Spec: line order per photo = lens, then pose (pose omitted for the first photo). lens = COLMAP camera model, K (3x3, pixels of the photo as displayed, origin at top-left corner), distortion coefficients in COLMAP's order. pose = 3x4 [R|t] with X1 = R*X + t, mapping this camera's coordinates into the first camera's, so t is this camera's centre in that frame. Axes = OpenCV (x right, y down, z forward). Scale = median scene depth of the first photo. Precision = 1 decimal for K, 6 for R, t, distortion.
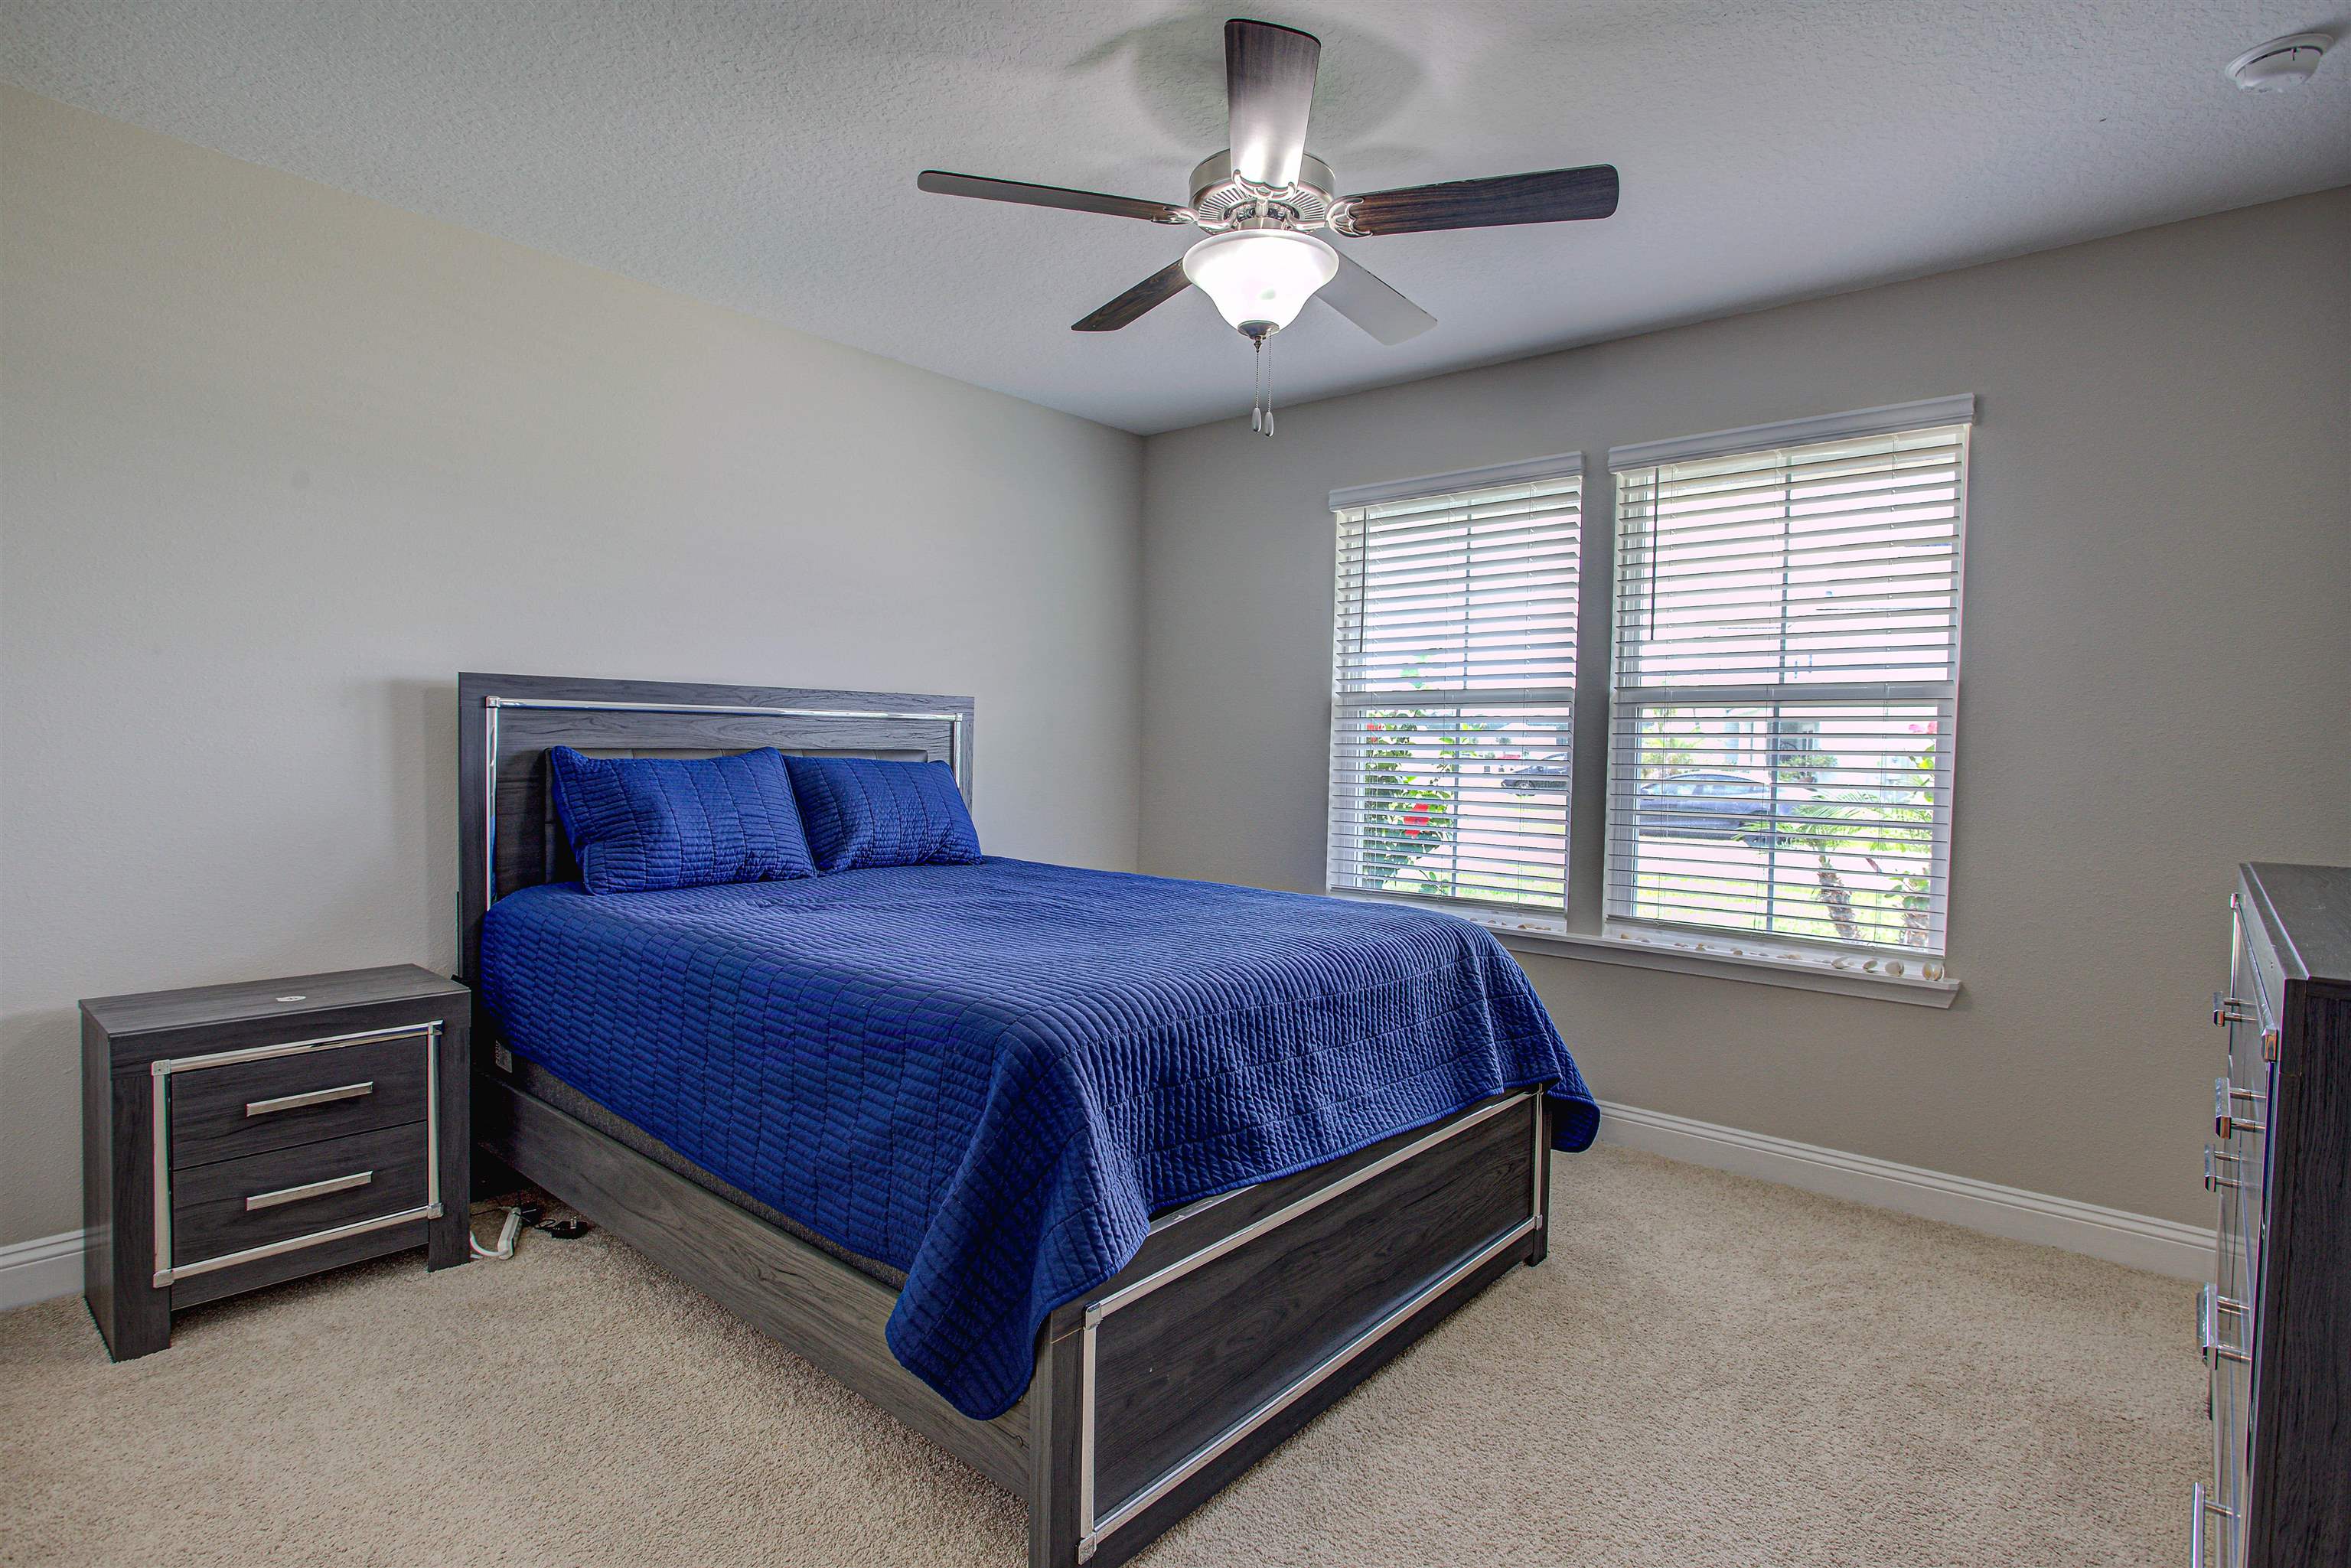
lens RADIAL K [[1183.2, 0, 1174.1], [0, 1183.2, 778.6], [0, 0, 1]] dist [-0.016242, 0.007085]
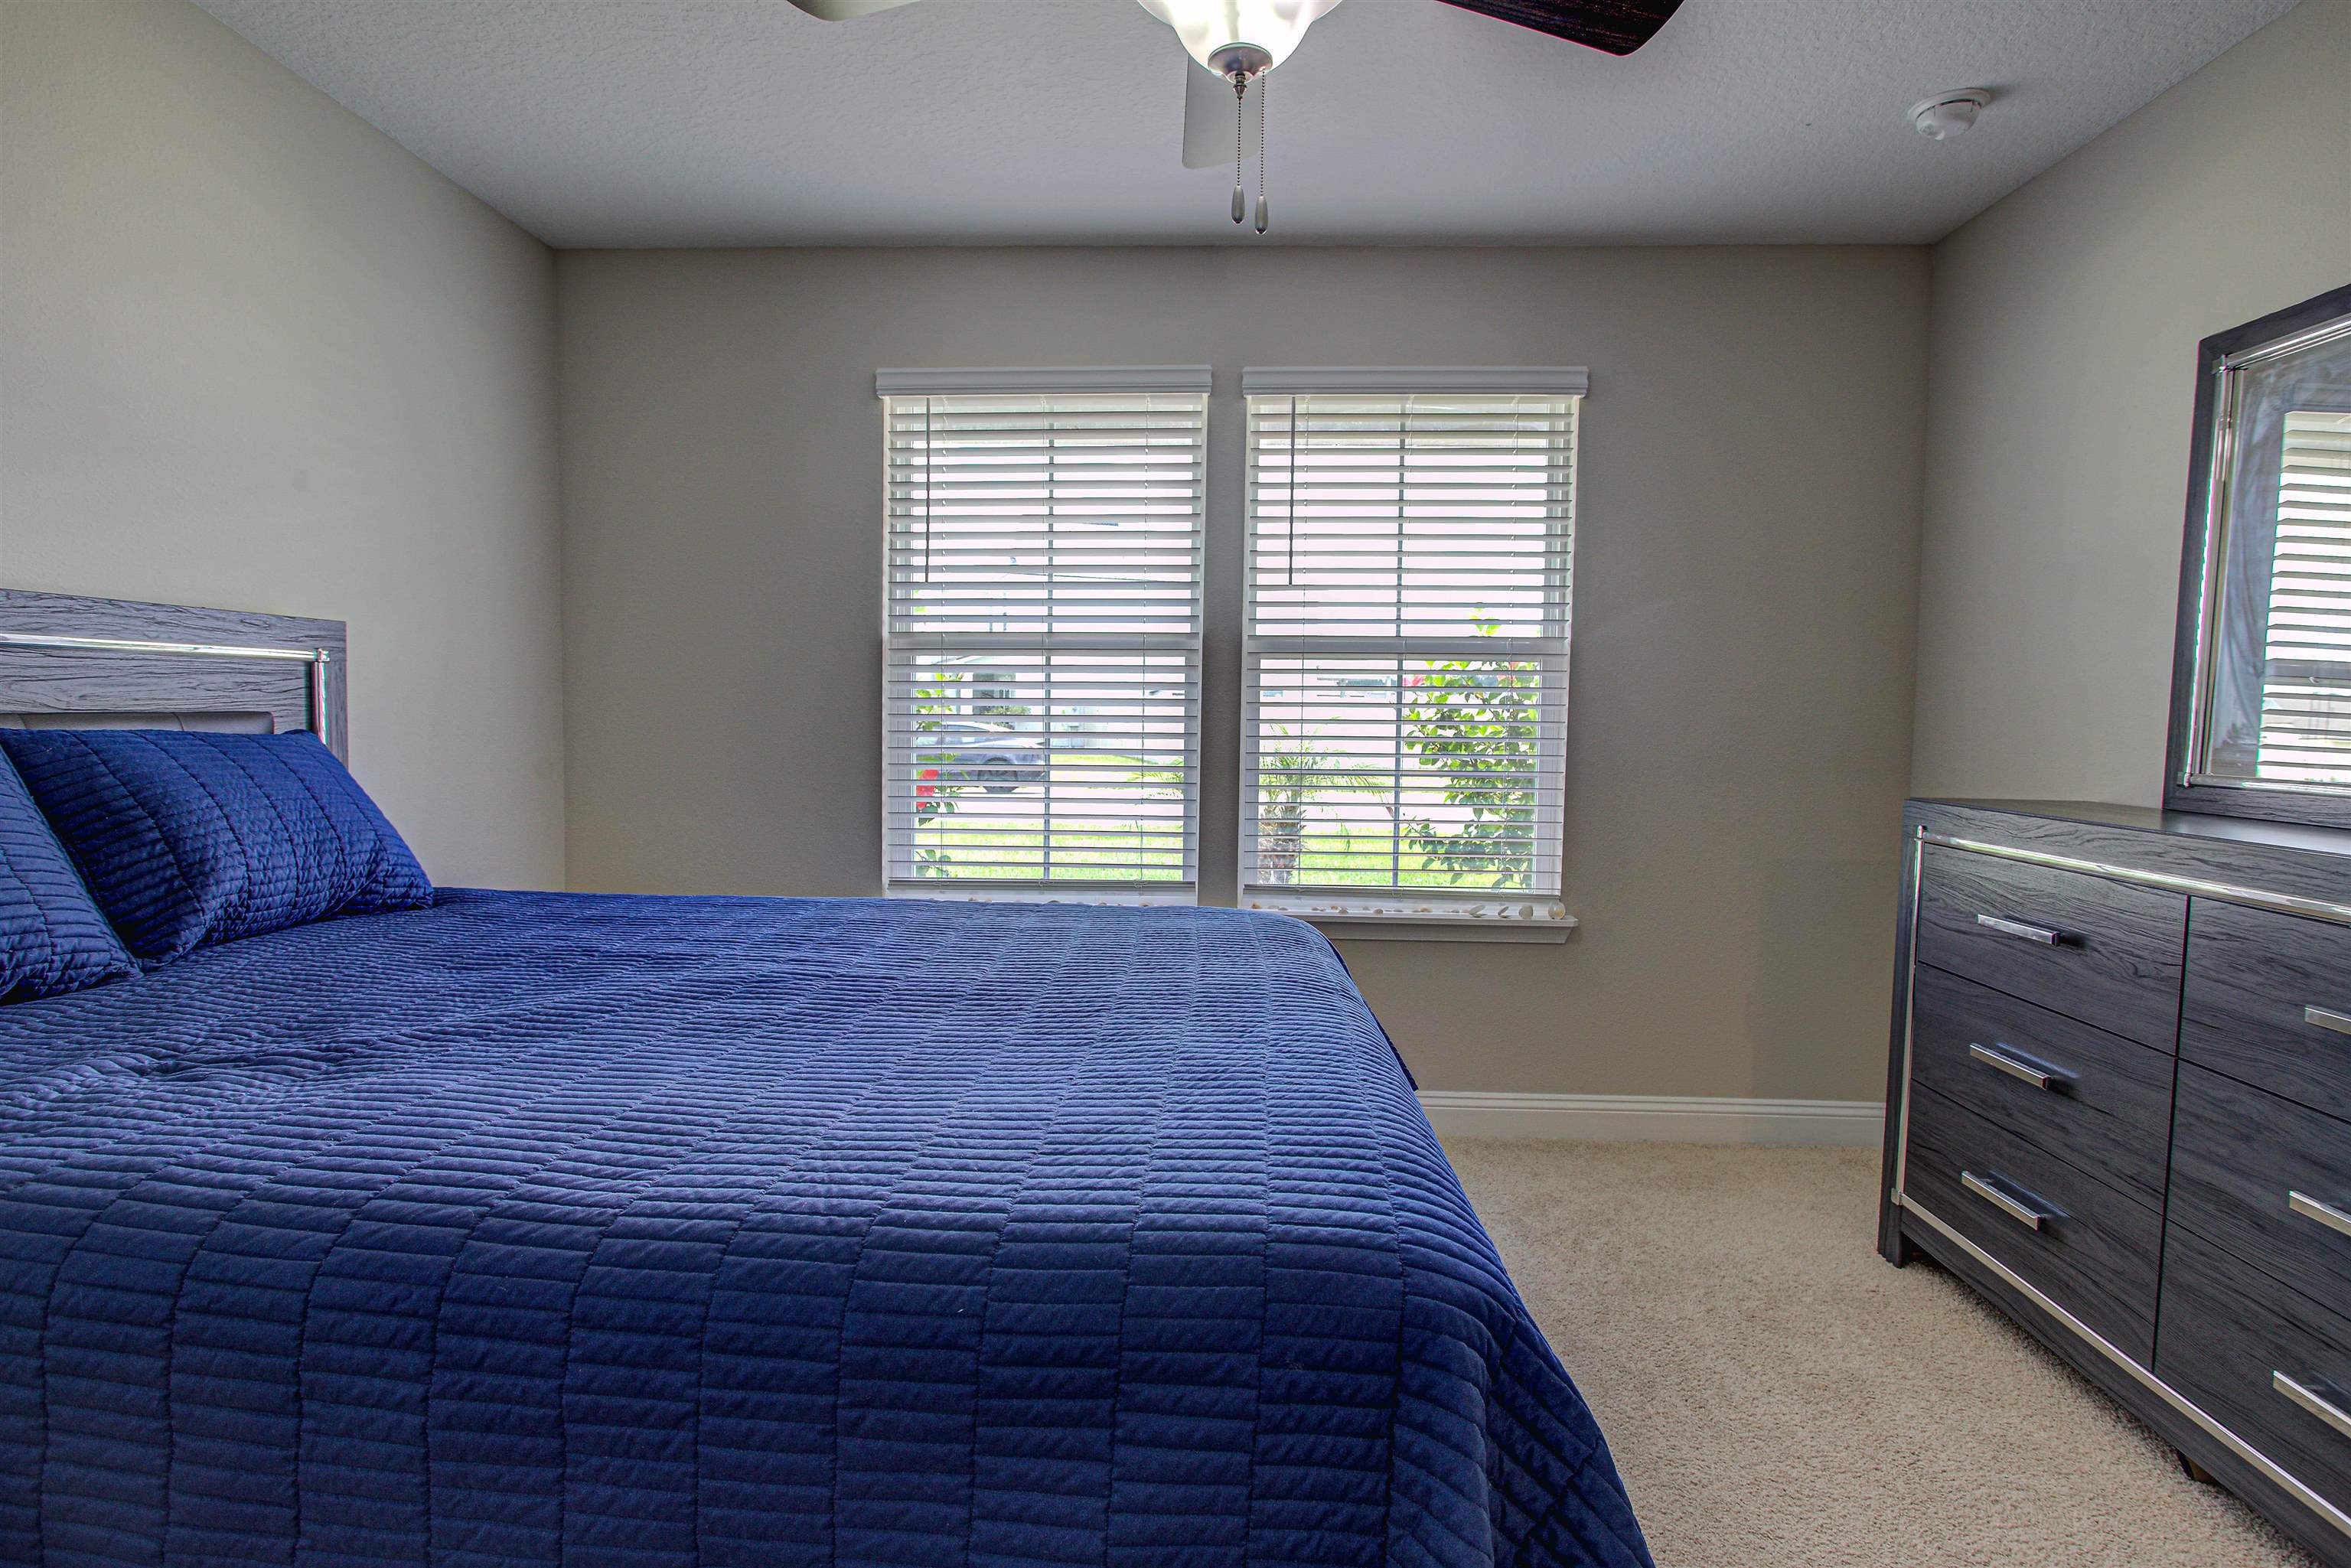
lens RADIAL K [[1183.2, 0, 1174.1], [0, 1183.2, 778.6], [0, 0, 1]] dist [-0.016242, 0.007085]
pose [[0.783403, -0.045230, 0.619866, -0.242115], [0.019569, 0.998649, 0.048137, -0.012137], [-0.621206, -0.025581, 0.783230, 0.322204]]
